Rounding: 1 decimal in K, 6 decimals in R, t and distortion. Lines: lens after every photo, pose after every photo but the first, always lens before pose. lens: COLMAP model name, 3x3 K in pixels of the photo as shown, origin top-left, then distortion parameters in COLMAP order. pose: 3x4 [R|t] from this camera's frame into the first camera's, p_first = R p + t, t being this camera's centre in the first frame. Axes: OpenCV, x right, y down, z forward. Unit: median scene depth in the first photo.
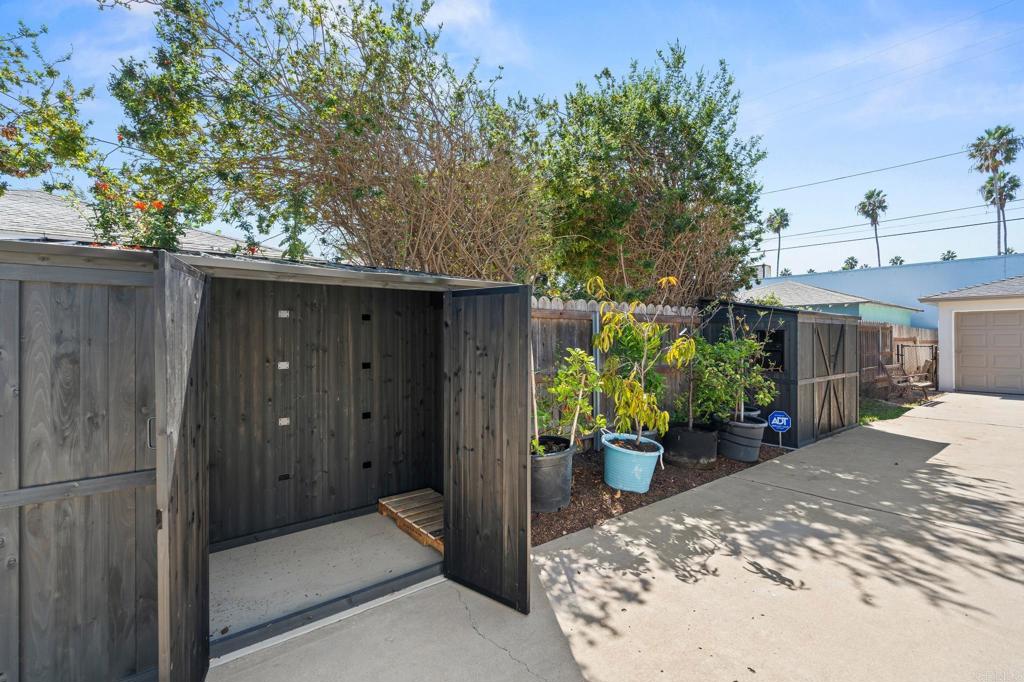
lens RADIAL K [[465.9, 0, 508.8], [0, 465.9, 340.8], [0, 0, 1]] dist [-0.015268, -0.001726]
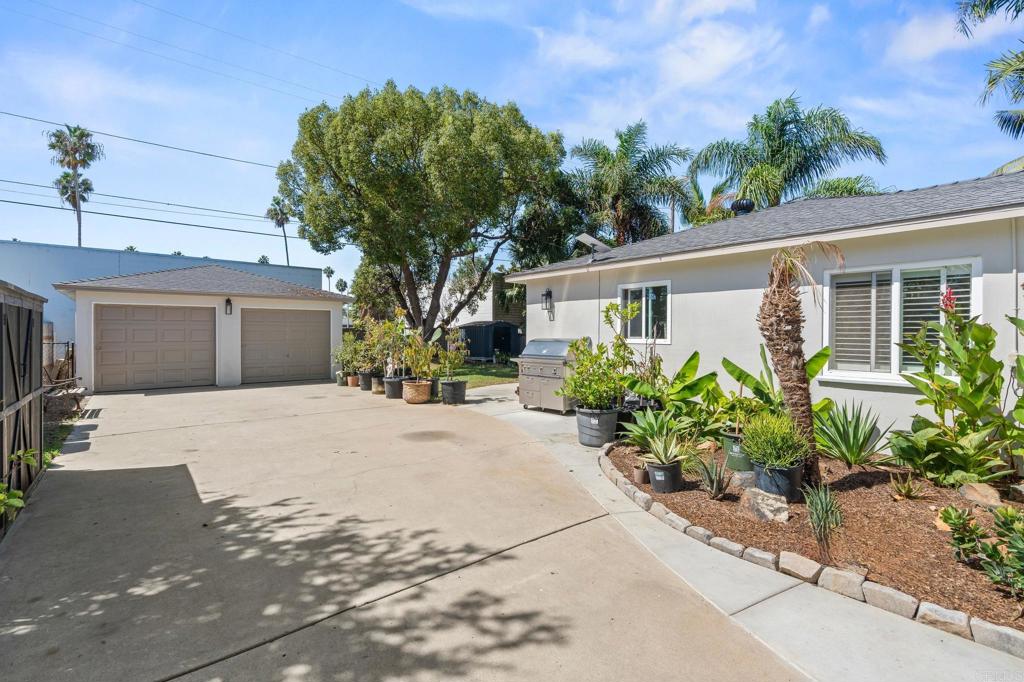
lens RADIAL K [[465.9, 0, 508.3], [0, 465.9, 340.3], [0, 0, 1]] dist [-0.015268, -0.001726]
pose [[-0.021034, -0.015570, 0.999658, 0.236079], [0.004597, 0.999867, 0.015670, -0.006355], [-0.999768, 0.004925, -0.020960, 0.760369]]
